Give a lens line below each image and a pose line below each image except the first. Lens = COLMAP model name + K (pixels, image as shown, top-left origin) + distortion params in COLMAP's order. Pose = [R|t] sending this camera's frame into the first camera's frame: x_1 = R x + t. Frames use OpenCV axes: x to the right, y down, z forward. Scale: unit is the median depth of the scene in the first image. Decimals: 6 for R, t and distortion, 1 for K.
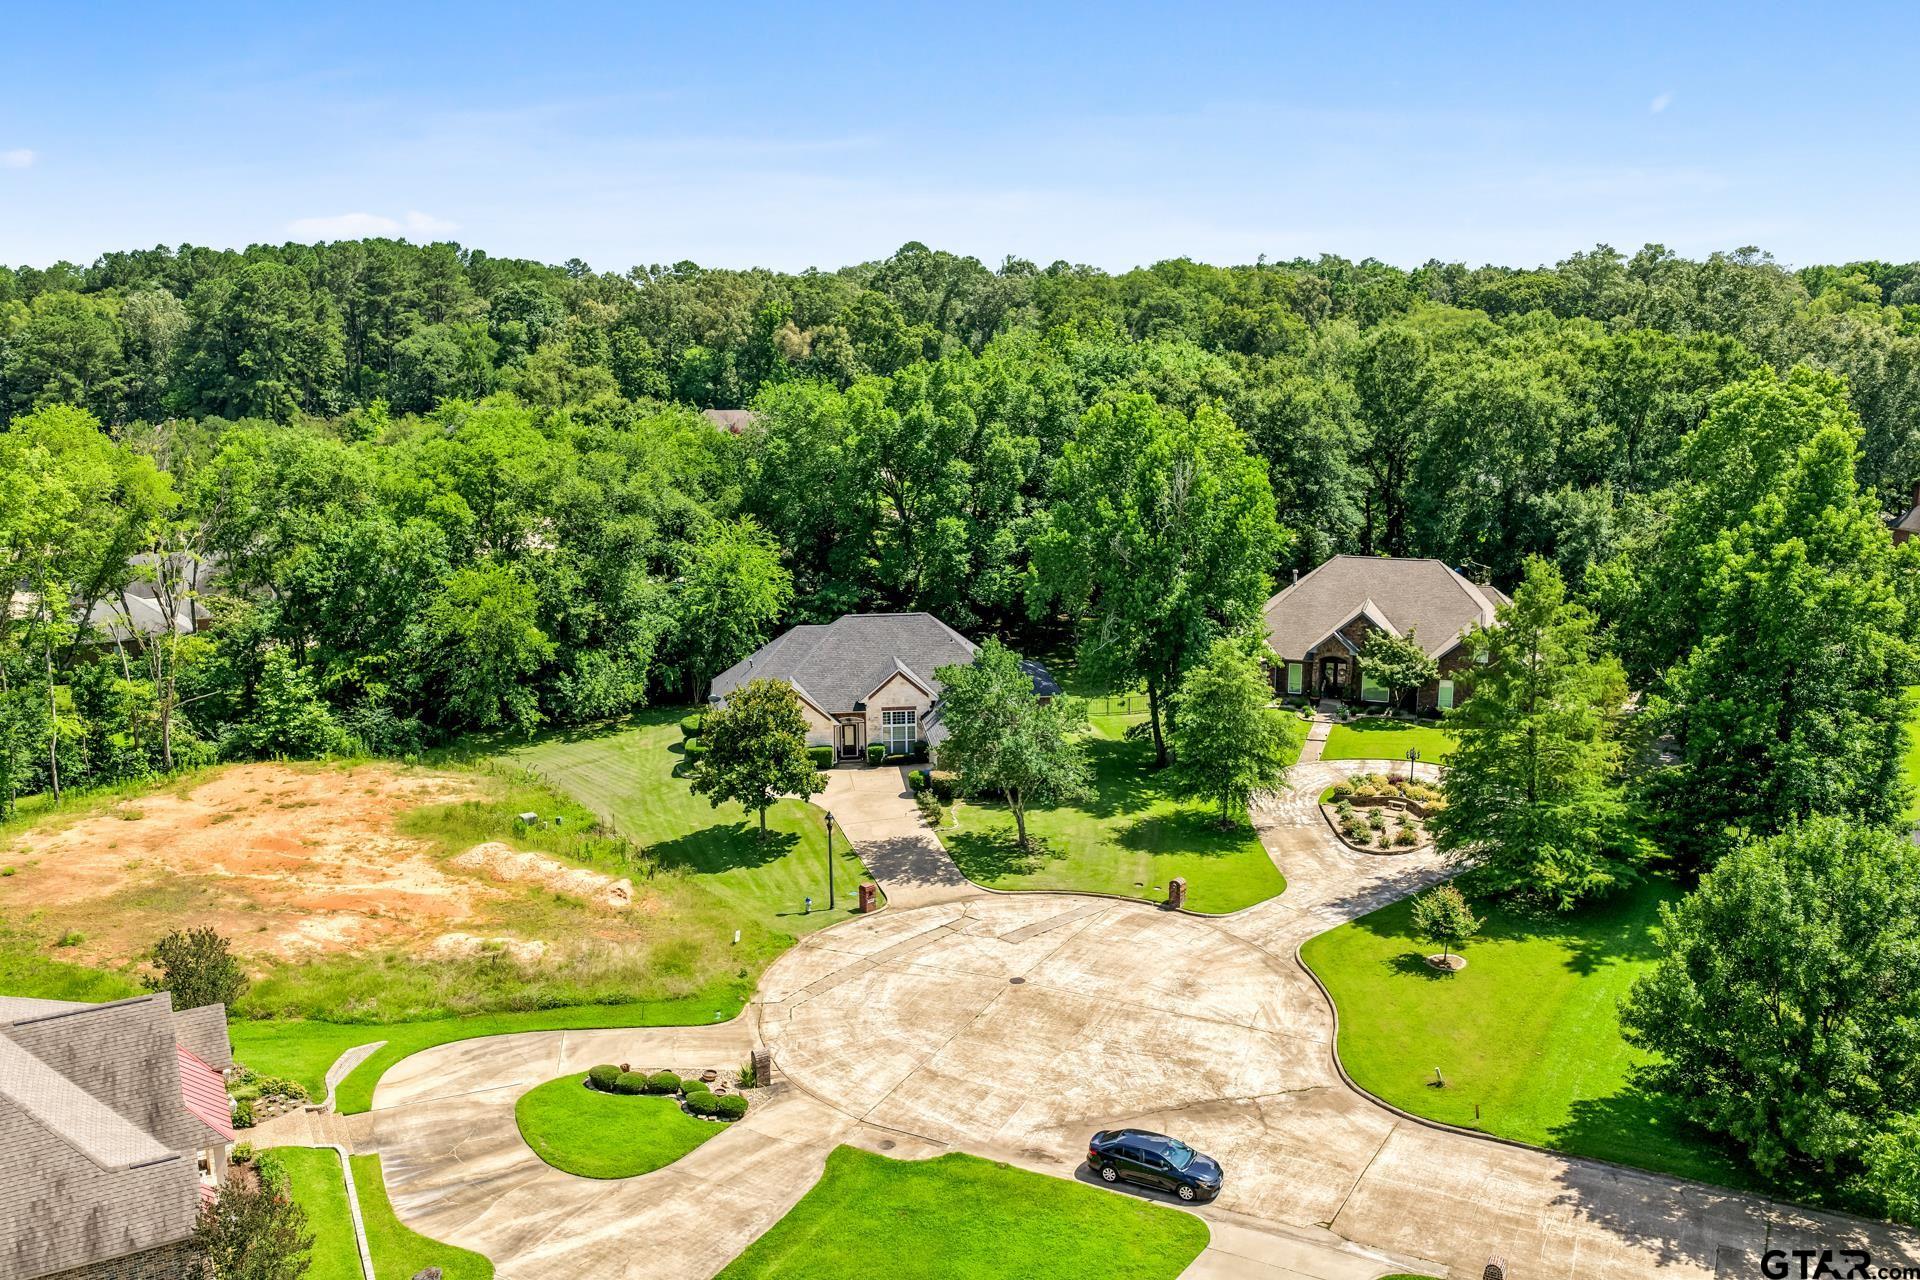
lens RADIAL K [[1584.5, 0, 960.0], [0, 1584.5, 640.0], [0, 0, 1]] dist [-0.003924, 0.024987]
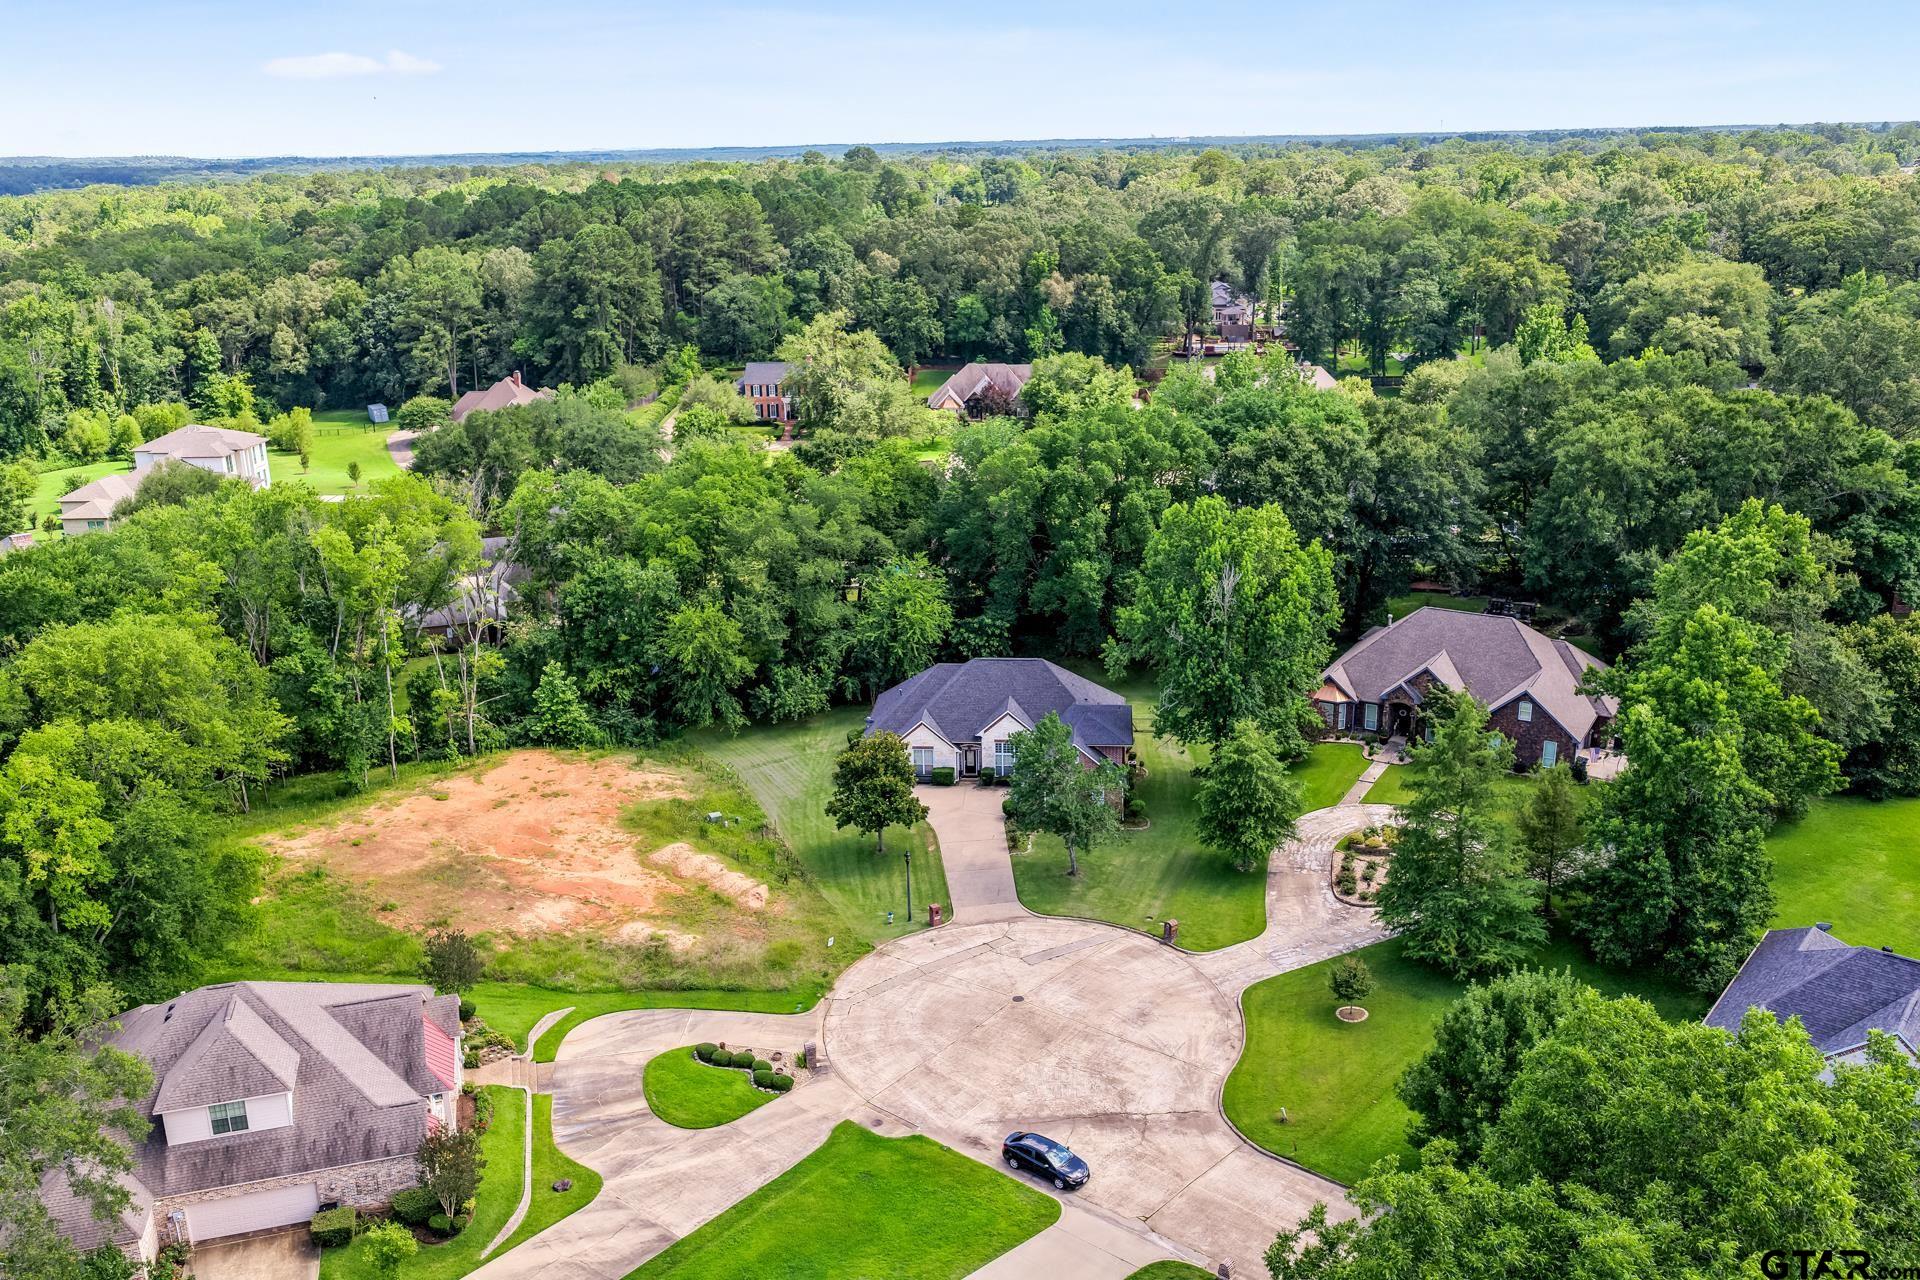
lens RADIAL K [[1584.5, 0, 960.0], [0, 1584.5, 640.0], [0, 0, 1]] dist [-0.003924, 0.024987]
pose [[0.977337, 0.048226, -0.206121, 0.199826], [-0.029152, 0.995089, 0.094592, -0.171836], [0.209671, -0.086439, 0.973944, -0.239287]]
